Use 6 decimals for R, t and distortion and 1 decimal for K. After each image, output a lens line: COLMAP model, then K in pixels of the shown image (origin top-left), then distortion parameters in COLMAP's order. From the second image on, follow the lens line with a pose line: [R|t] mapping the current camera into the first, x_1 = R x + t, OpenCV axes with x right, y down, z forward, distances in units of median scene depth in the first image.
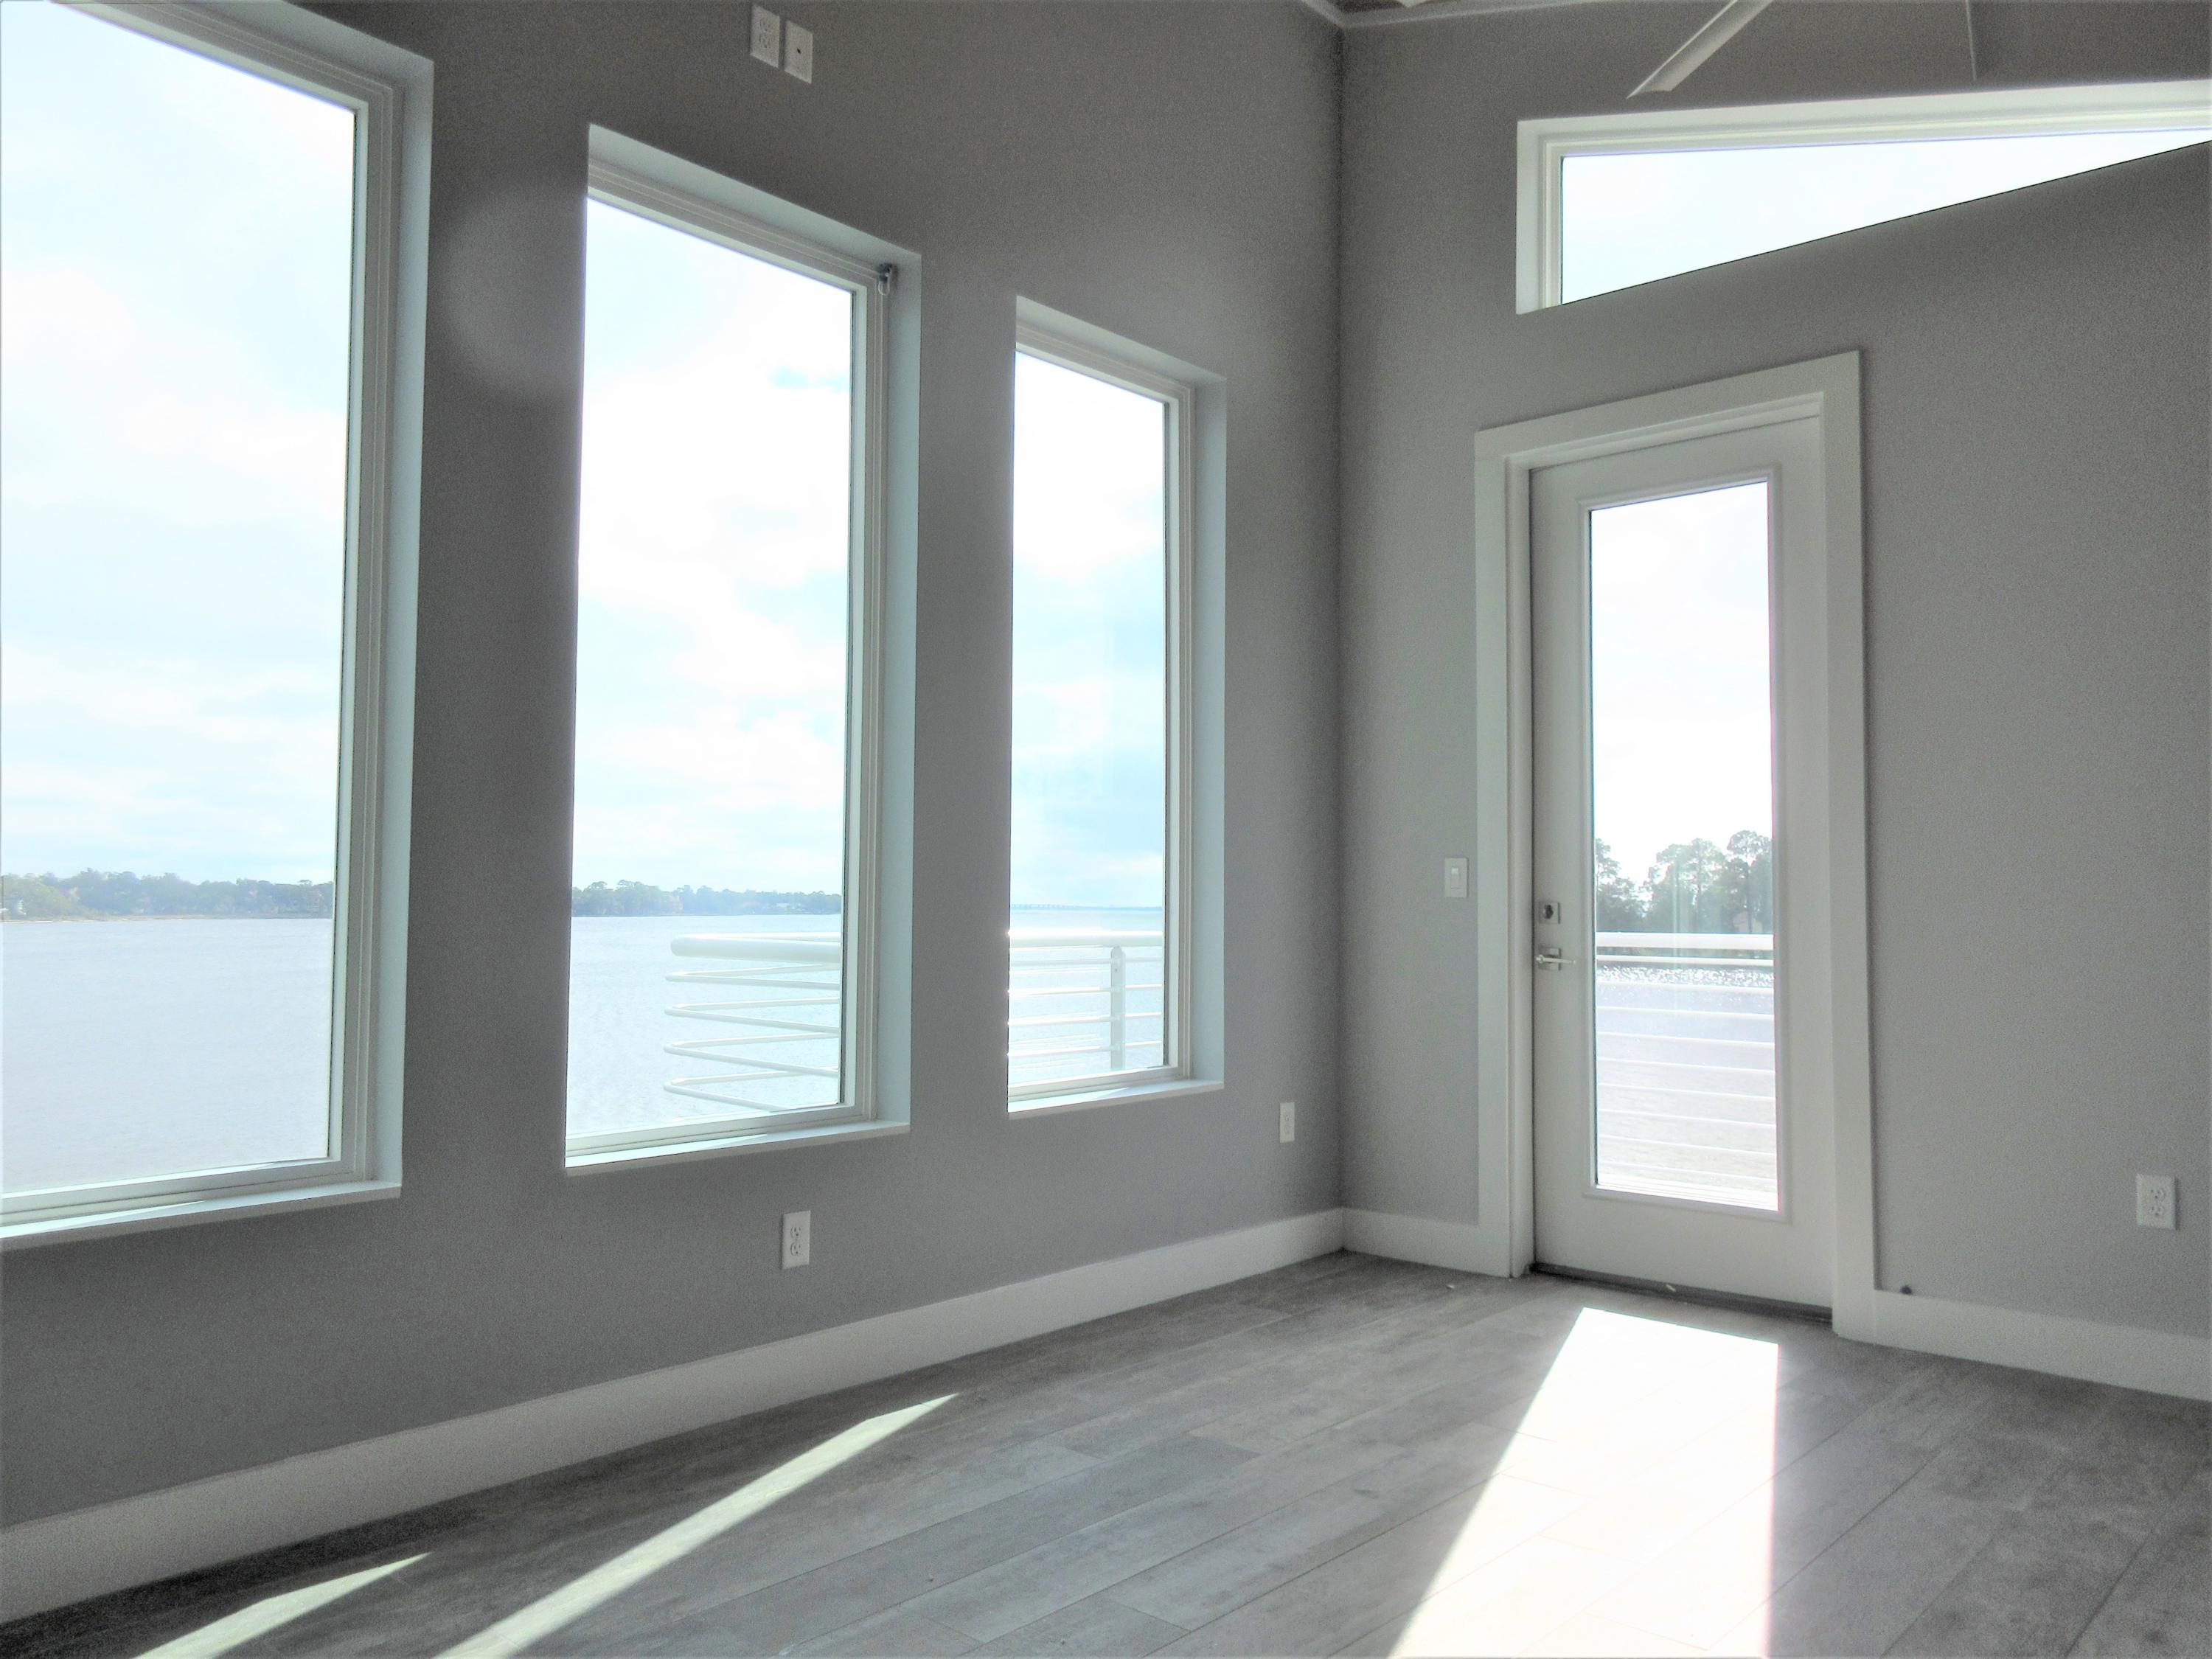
lens RADIAL K [[1637.2, 0, 1100.8], [0, 1637.2, 831.2], [0, 0, 1]] dist [0.011610, -0.007804]
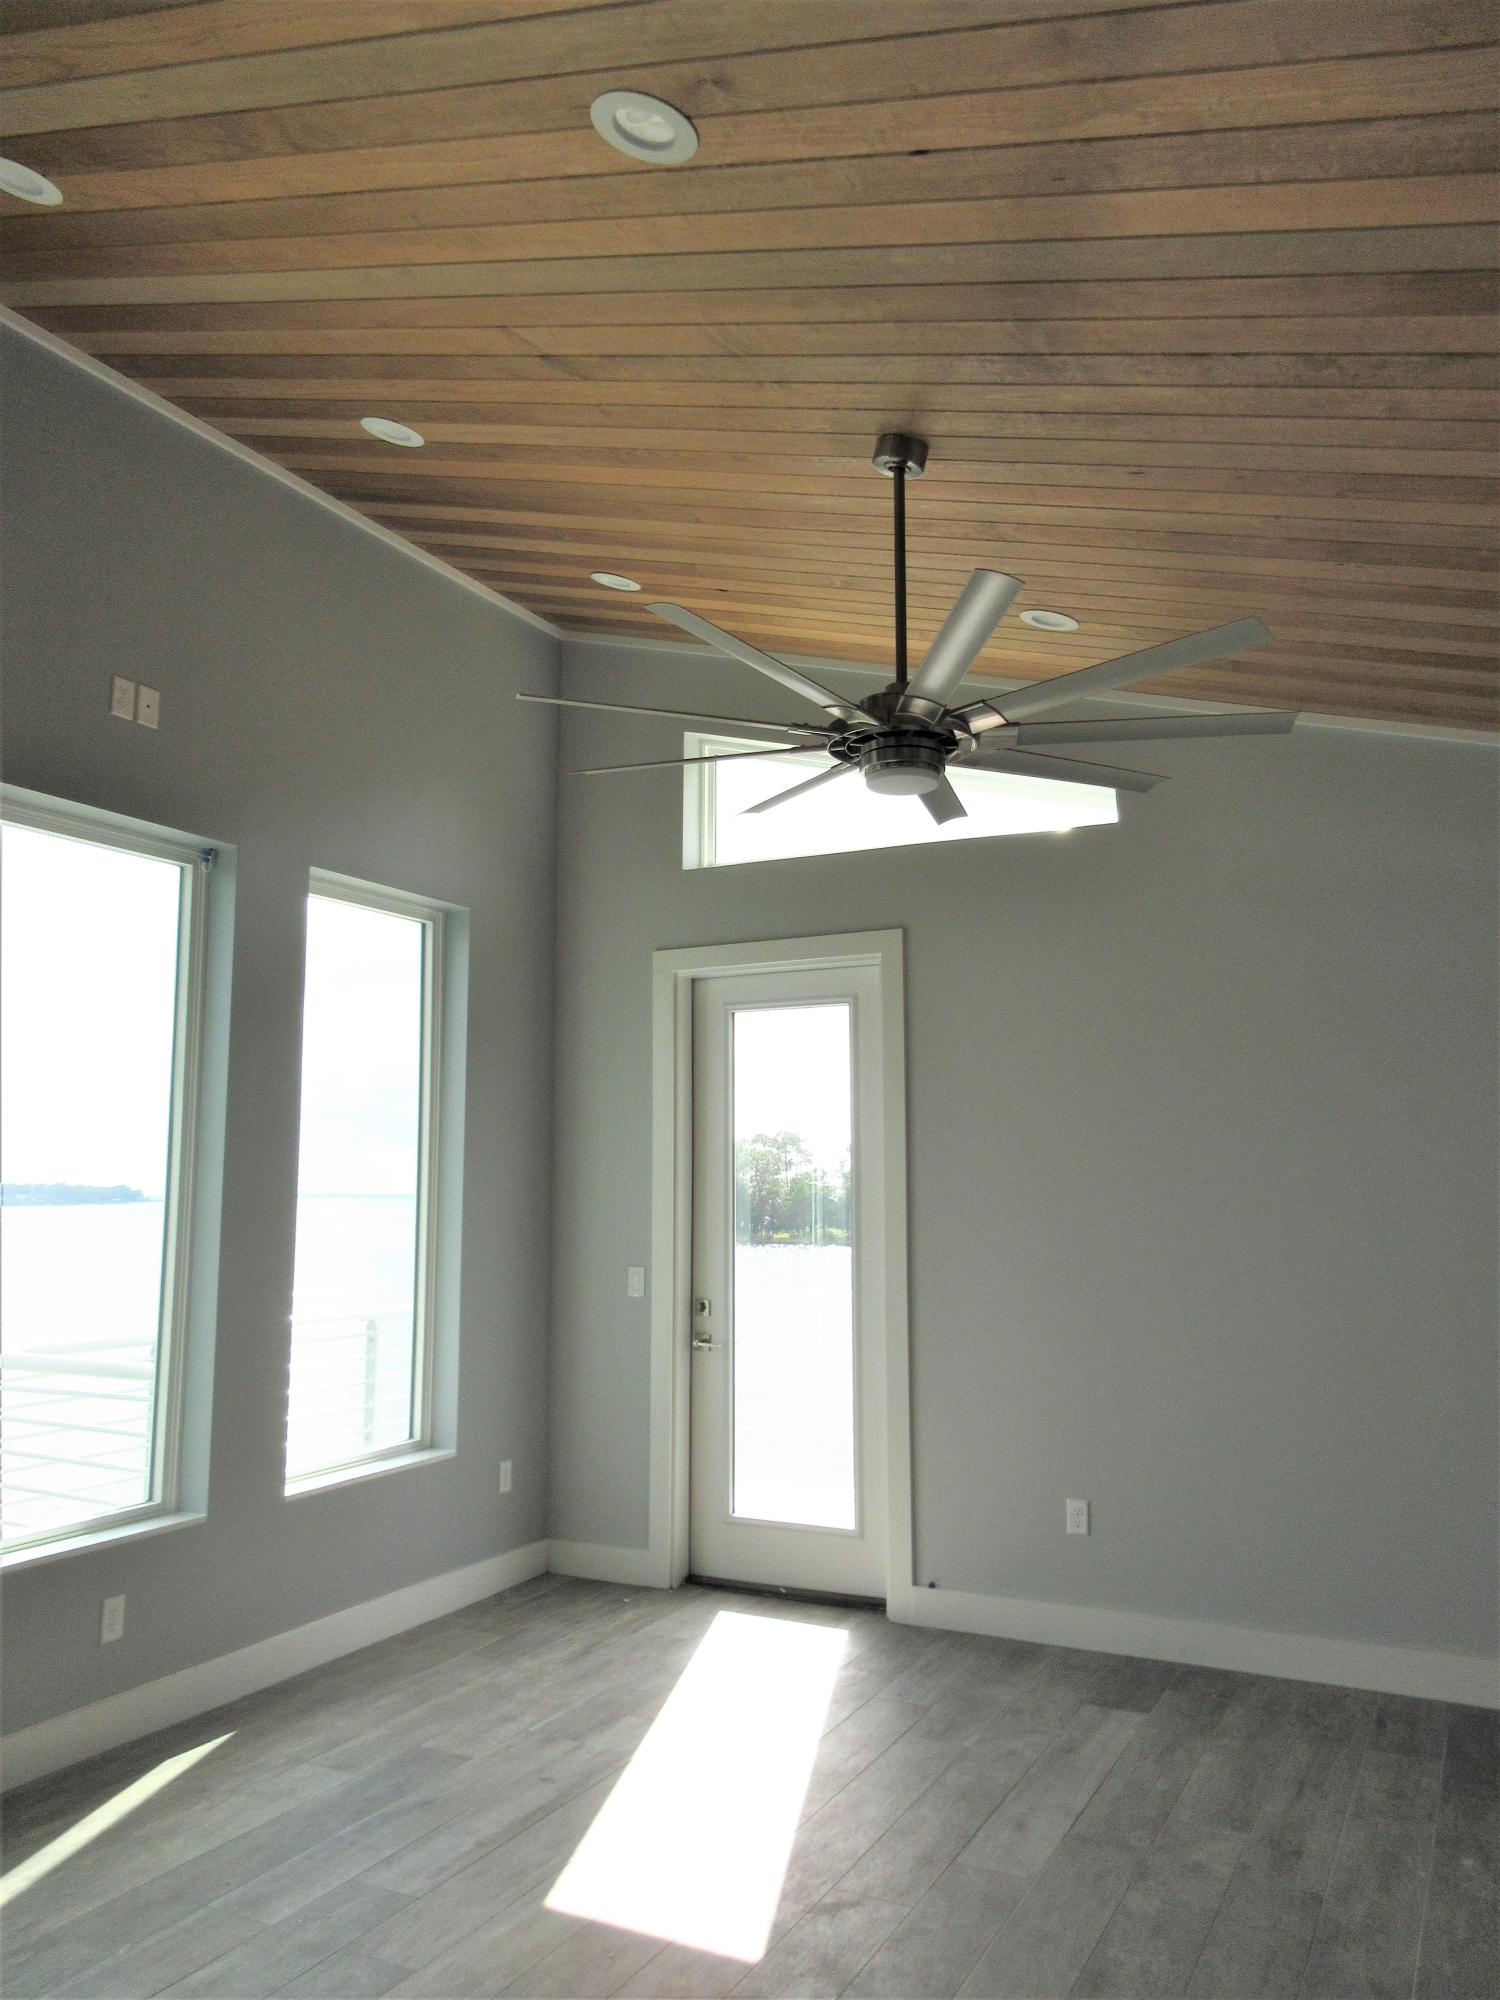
lens RADIAL K [[1480.3, 0, 746.7], [0, 1480.3, 999.6], [0, 0, 1]] dist [0.011610, -0.007804]
pose [[0.966870, 0.025066, 0.254036, -0.011591], [-0.004199, 0.996594, -0.082354, -0.128211], [-0.255235, 0.078559, 0.963682, -0.261157]]
